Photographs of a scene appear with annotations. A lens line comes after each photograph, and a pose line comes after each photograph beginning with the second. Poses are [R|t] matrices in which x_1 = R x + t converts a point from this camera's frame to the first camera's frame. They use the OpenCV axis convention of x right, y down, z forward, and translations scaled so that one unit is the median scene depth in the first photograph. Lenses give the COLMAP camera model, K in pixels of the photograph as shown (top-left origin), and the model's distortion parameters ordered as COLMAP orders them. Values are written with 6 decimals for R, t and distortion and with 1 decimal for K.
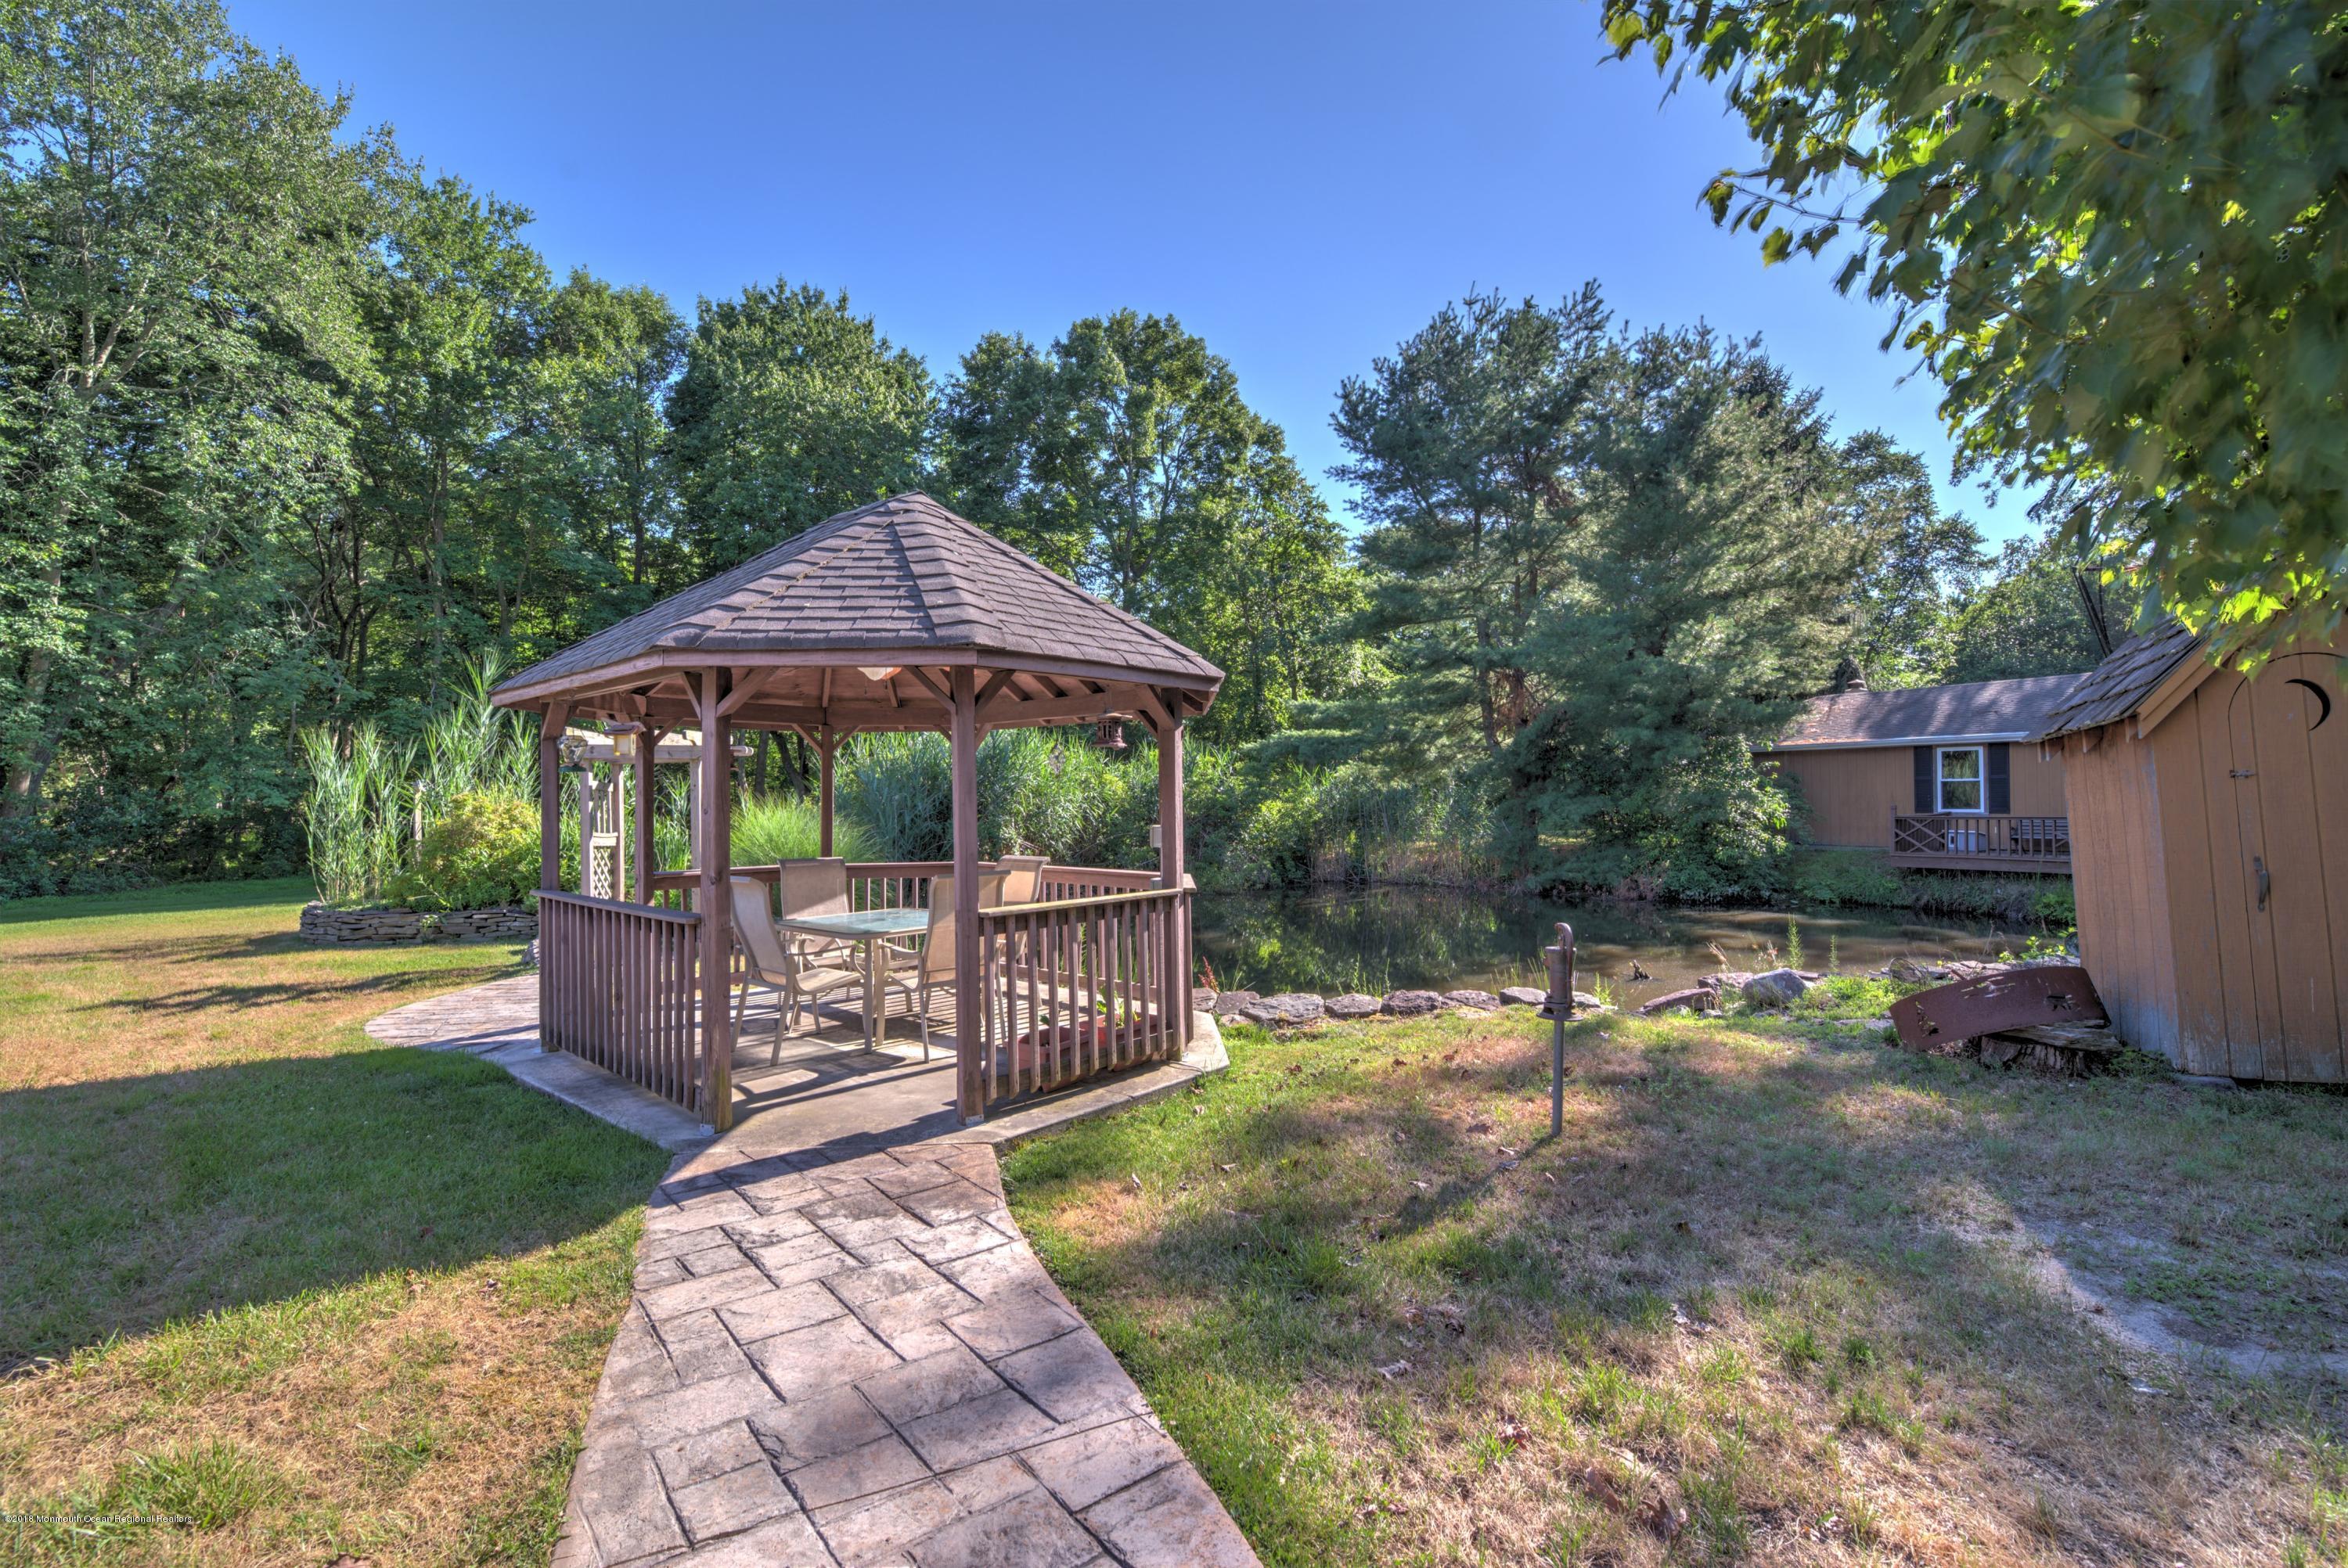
lens RADIAL K [[1018.9, 0, 1183.0], [0, 1018.9, 788.5], [0, 0, 1]] dist [0.000275, -0.011009]
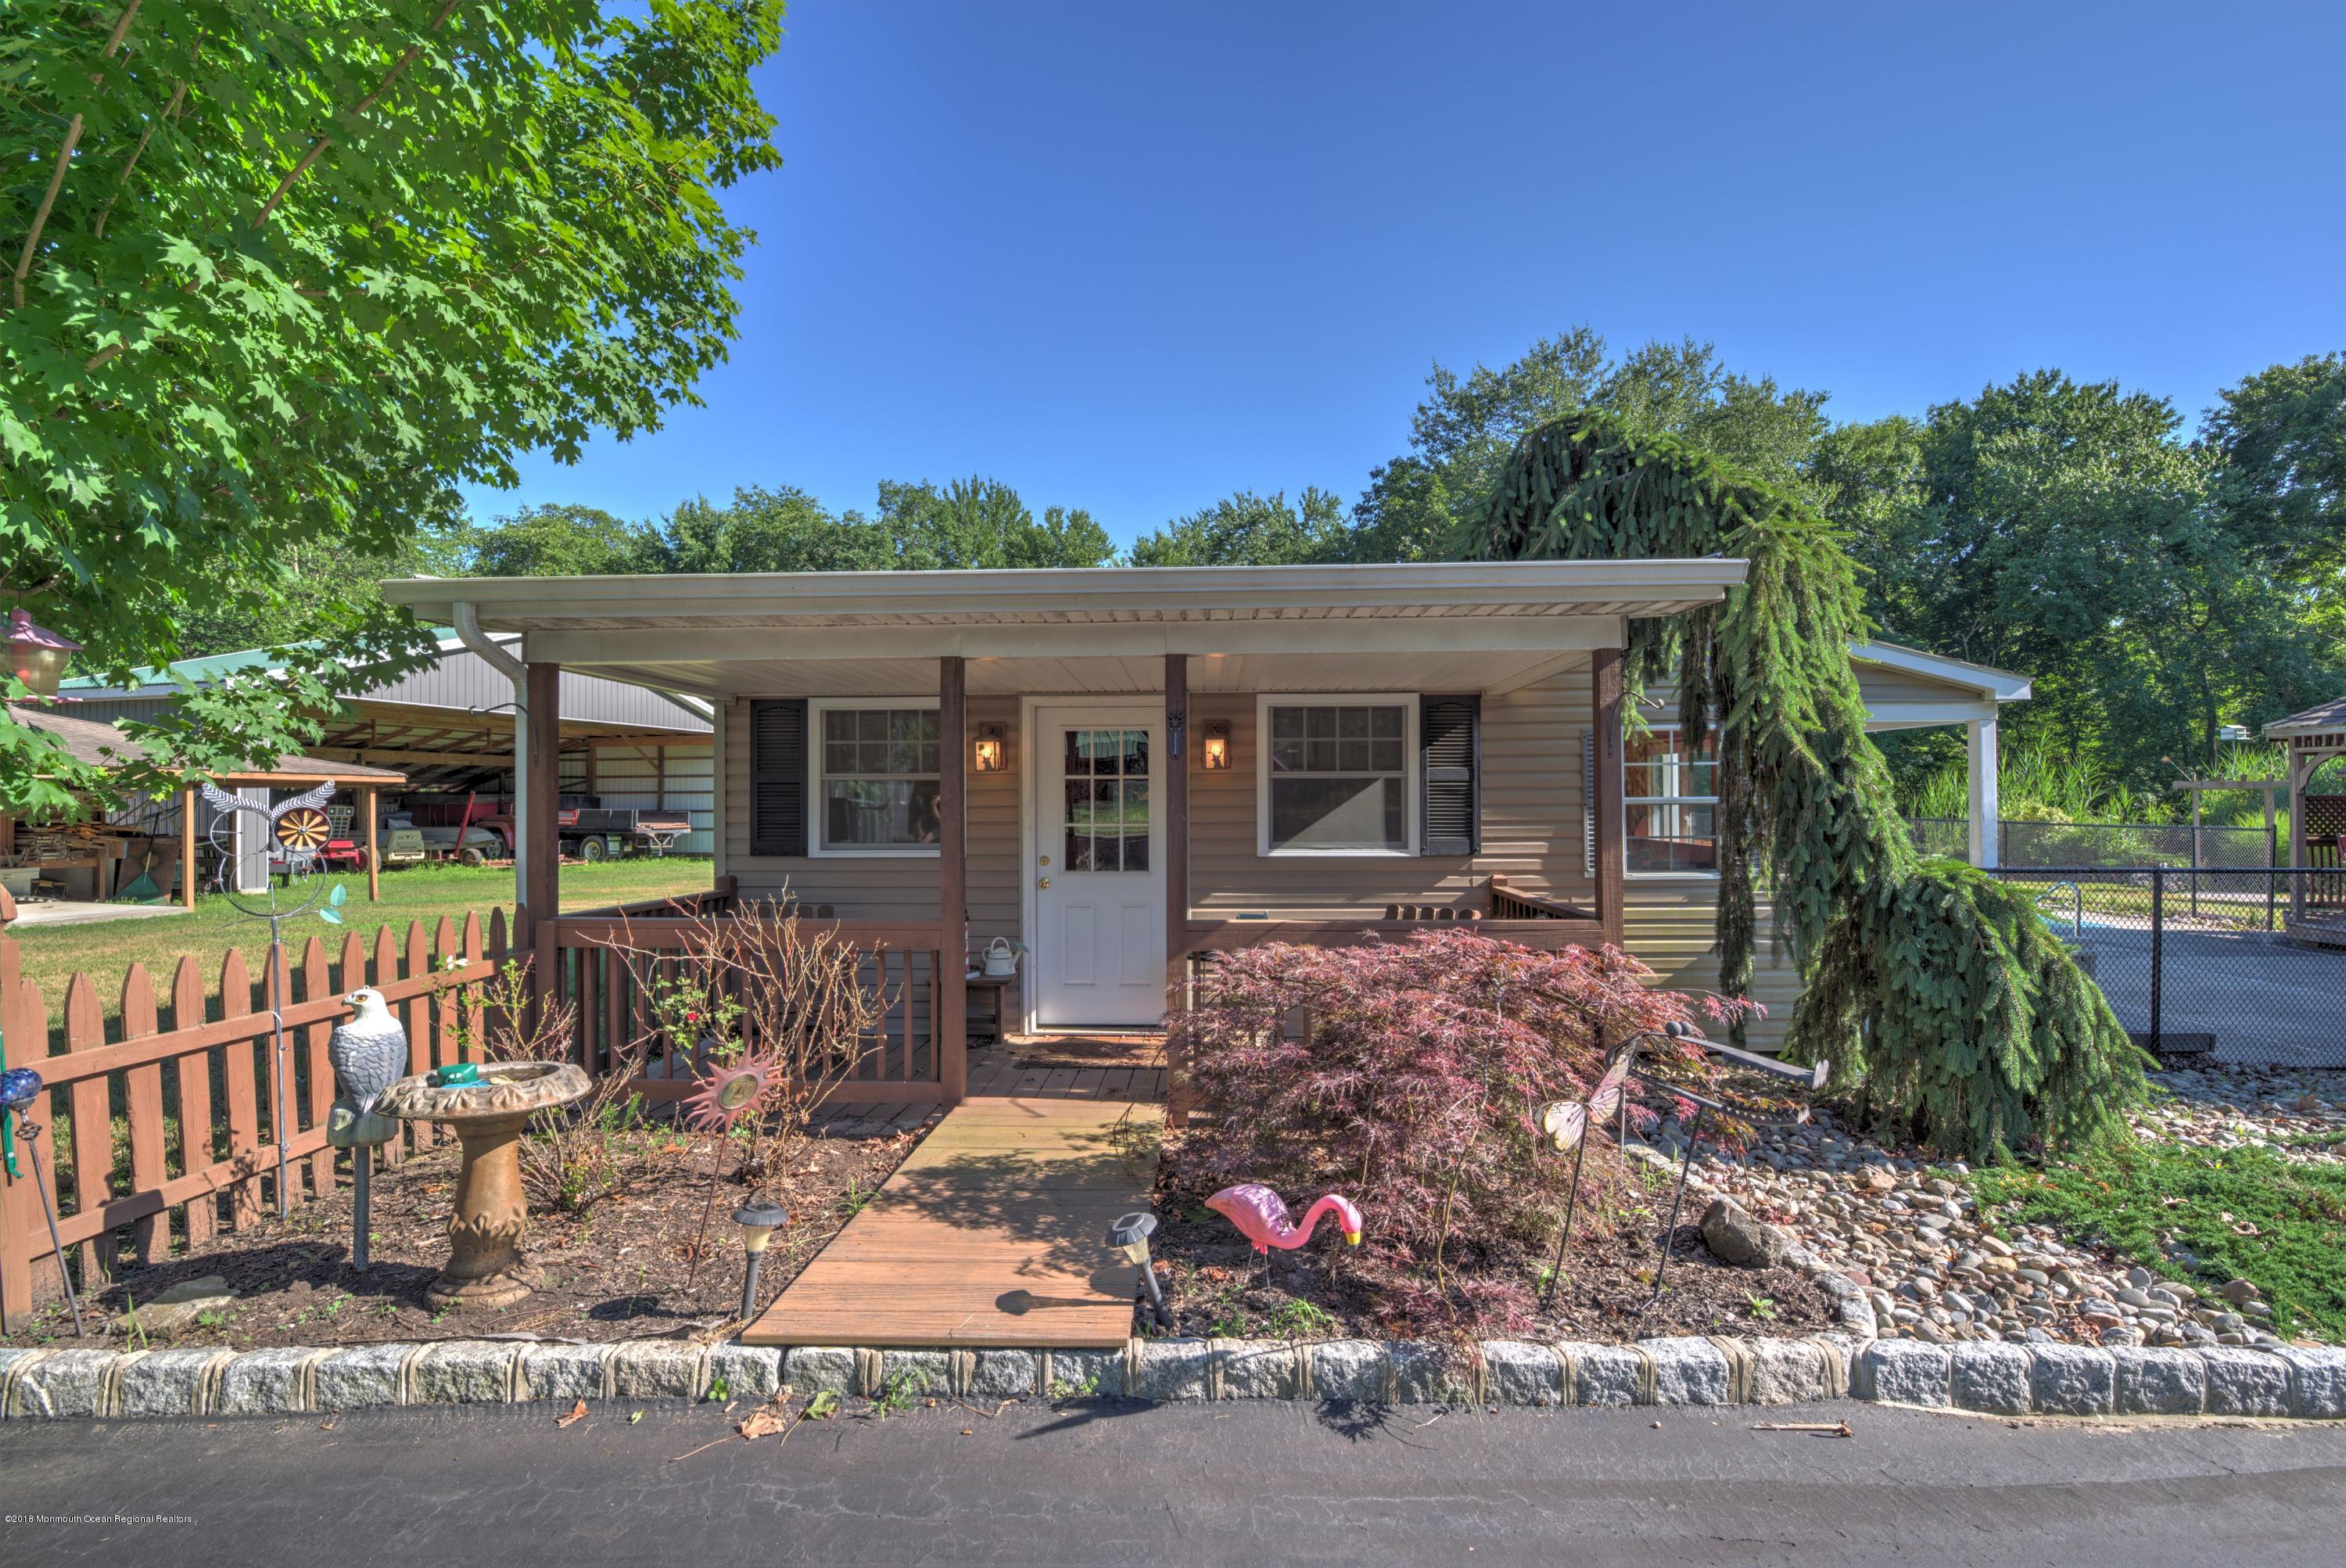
lens RADIAL K [[1018.2, 0, 1182.0], [0, 1018.2, 788.5], [0, 0, 1]] dist [0.000275, -0.011009]
pose [[0.625360, -0.004629, -0.780323, -0.087059], [-0.004166, 0.999948, -0.009271, 0.001385], [0.780326, 0.009049, 0.625308, -0.504802]]
